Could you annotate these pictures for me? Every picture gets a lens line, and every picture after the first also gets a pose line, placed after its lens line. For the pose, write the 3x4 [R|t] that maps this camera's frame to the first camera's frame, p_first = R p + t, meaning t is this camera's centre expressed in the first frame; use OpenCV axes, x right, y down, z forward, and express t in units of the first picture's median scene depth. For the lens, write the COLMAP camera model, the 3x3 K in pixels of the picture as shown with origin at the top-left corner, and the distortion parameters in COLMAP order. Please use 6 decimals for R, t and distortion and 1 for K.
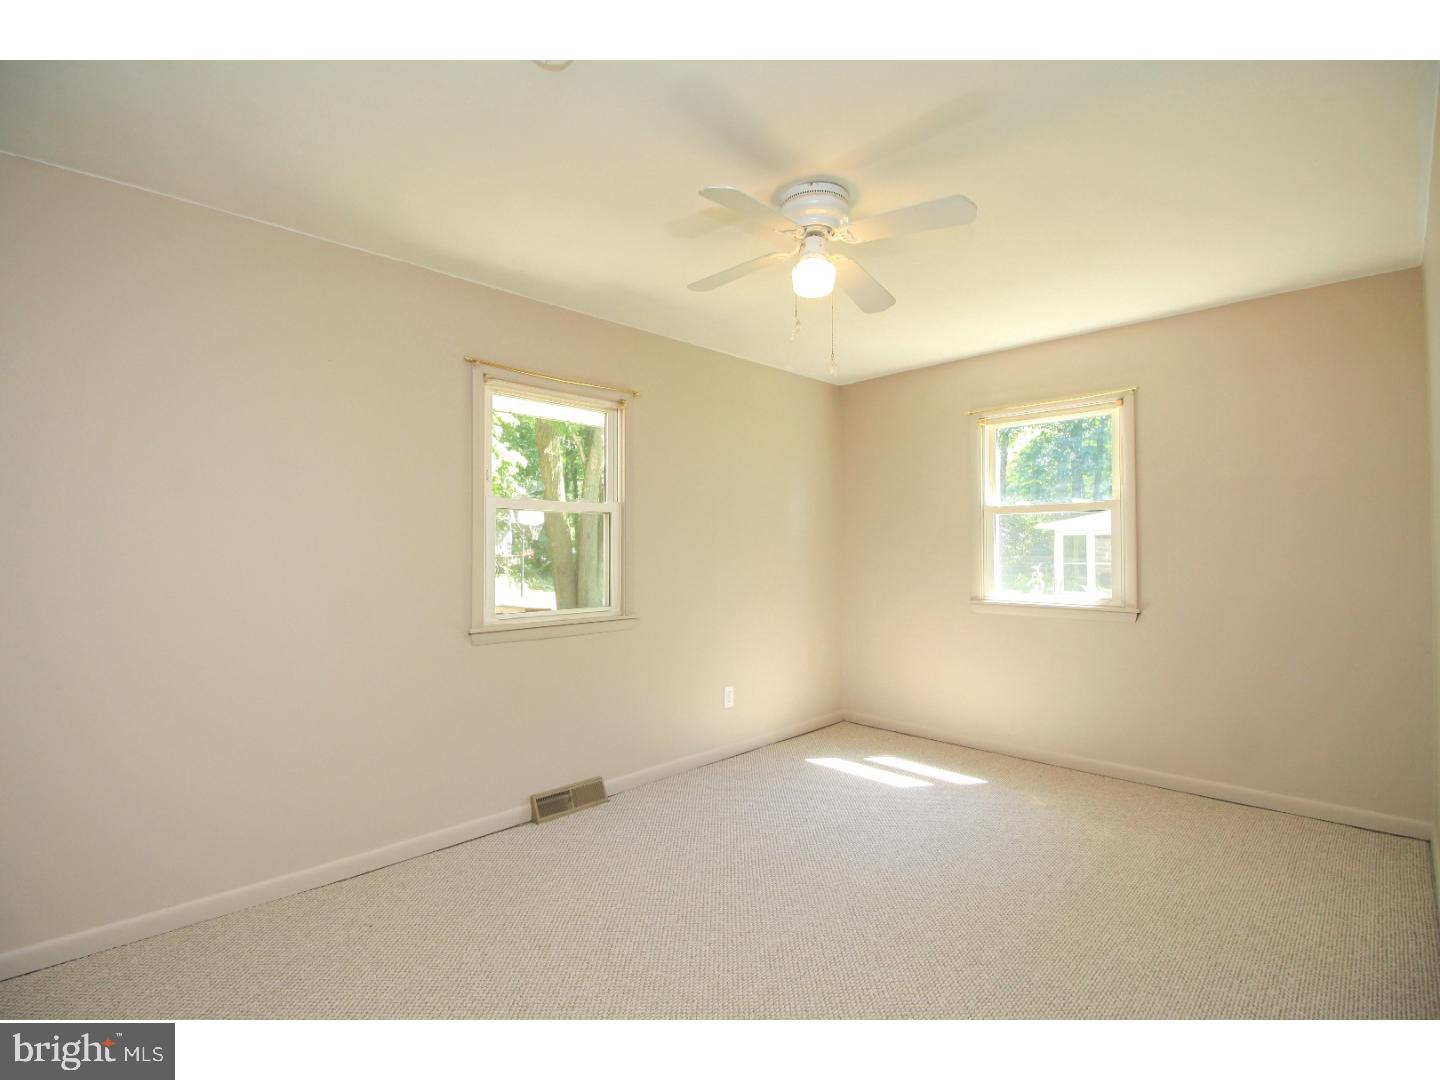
lens RADIAL K [[683.0, 0, 711.6], [0, 683.0, 537.6], [0, 0, 1]] dist [-0.015937, -0.000971]
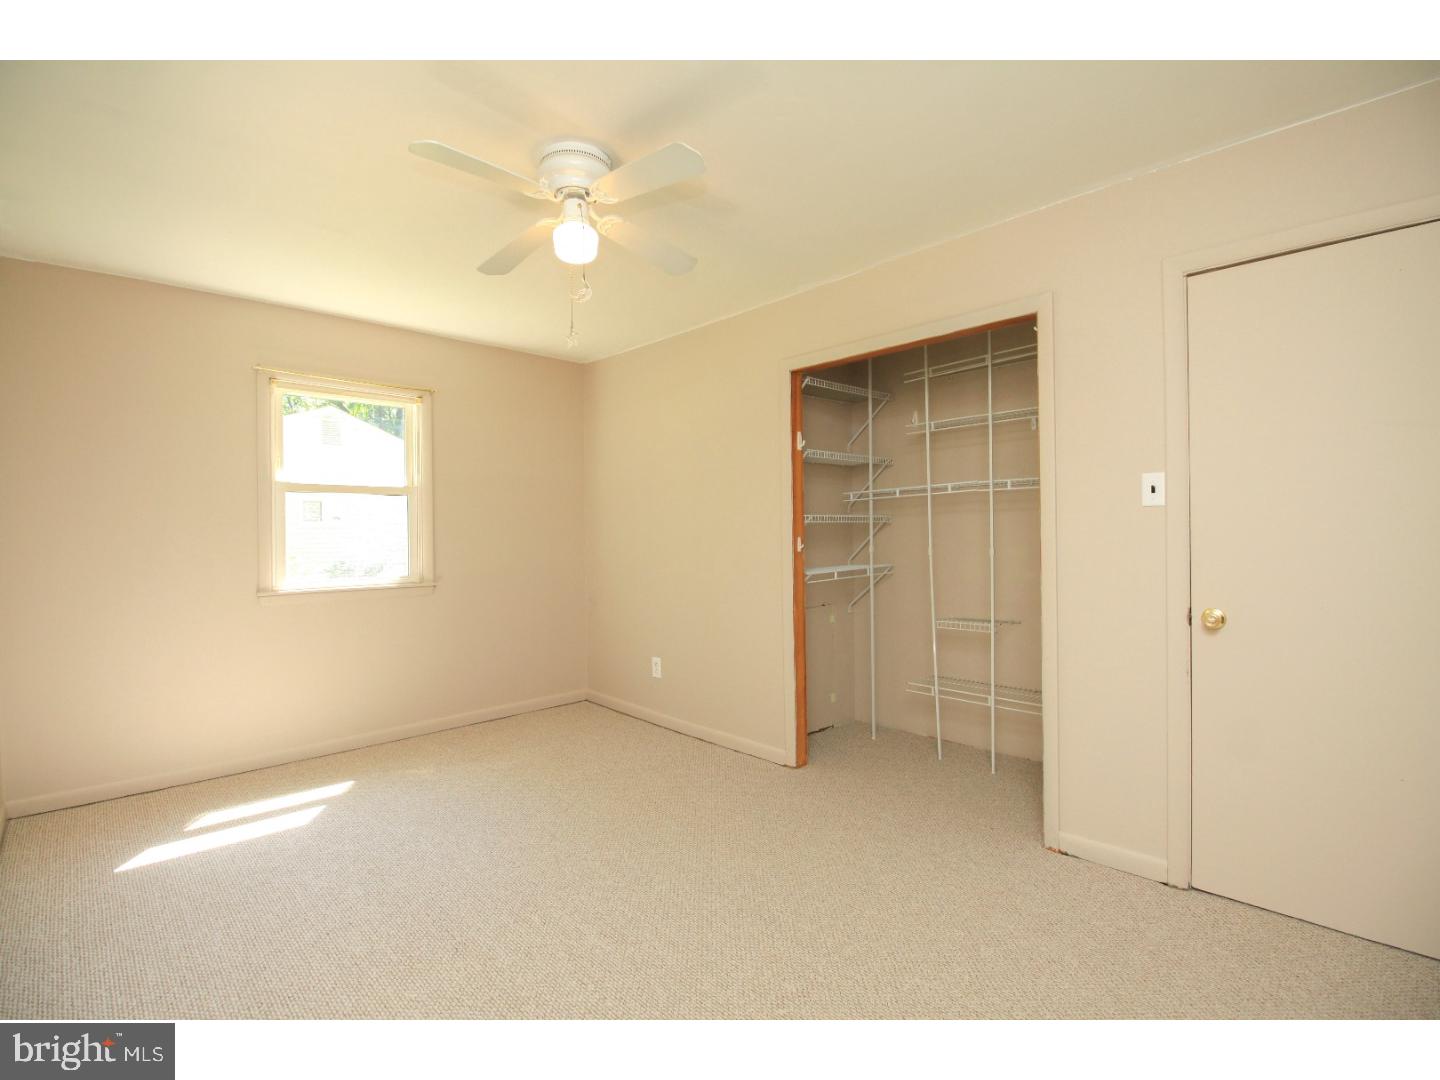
lens RADIAL K [[683.0, 0, 711.6], [0, 683.0, 537.6], [0, 0, 1]] dist [-0.015937, -0.000971]
pose [[0.010591, -0.009540, 0.999898, -0.500702], [-0.006837, 0.999930, 0.009612, 0.013833], [-0.999921, -0.006938, 0.010525, 0.492531]]
